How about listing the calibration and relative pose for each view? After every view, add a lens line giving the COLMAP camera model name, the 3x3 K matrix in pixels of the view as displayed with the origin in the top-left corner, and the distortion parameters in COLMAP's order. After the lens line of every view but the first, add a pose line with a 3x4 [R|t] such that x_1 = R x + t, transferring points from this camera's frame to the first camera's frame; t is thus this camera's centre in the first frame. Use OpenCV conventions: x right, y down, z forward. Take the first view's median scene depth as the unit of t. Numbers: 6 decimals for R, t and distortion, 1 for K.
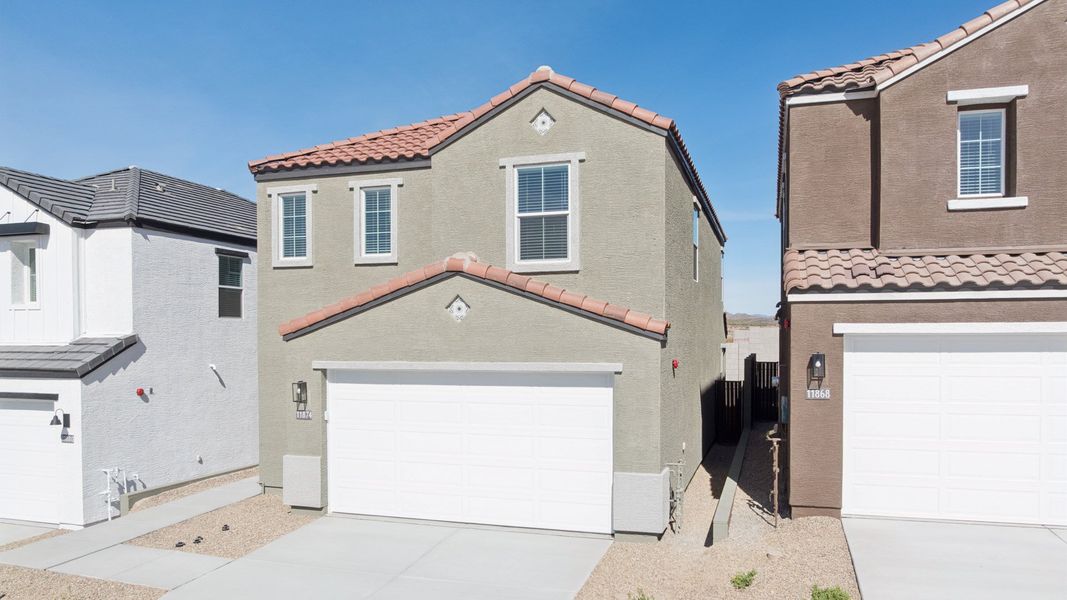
lens RADIAL K [[757.9, 0, 532.7], [0, 757.9, 341.7], [0, 0, 1]] dist [-0.004307, -0.002103]
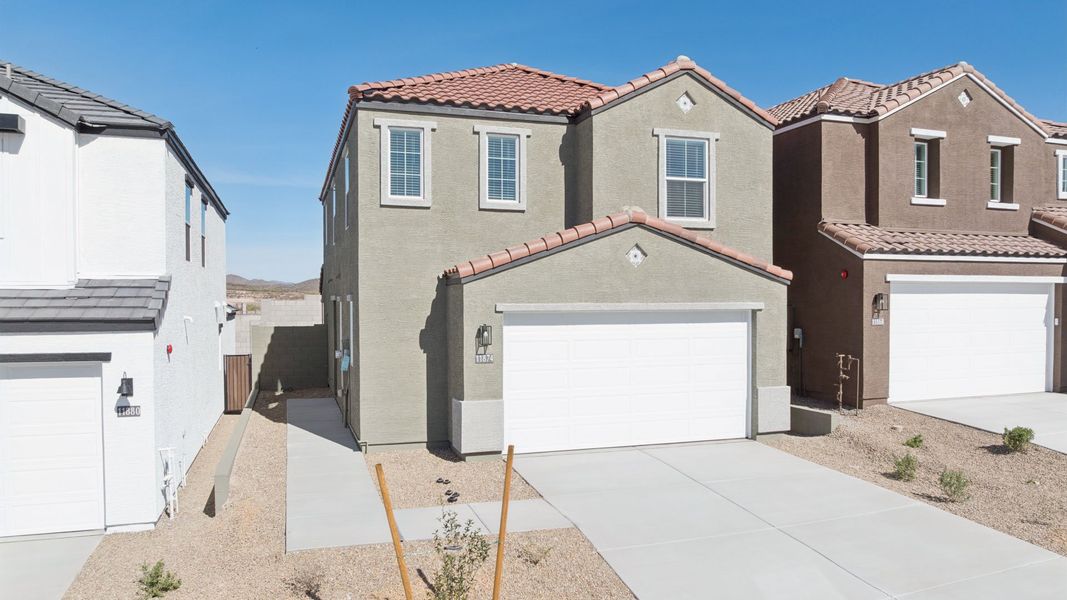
lens RADIAL K [[760.7, 0, 552.6], [0, 760.7, 300.6], [0, 0, 1]] dist [-0.004587, -0.002035]
pose [[0.801384, -0.000179, 0.598150, -0.873880], [0.004305, 0.999976, -0.005468, 0.028454], [-0.598135, 0.006957, 0.801365, 0.164507]]
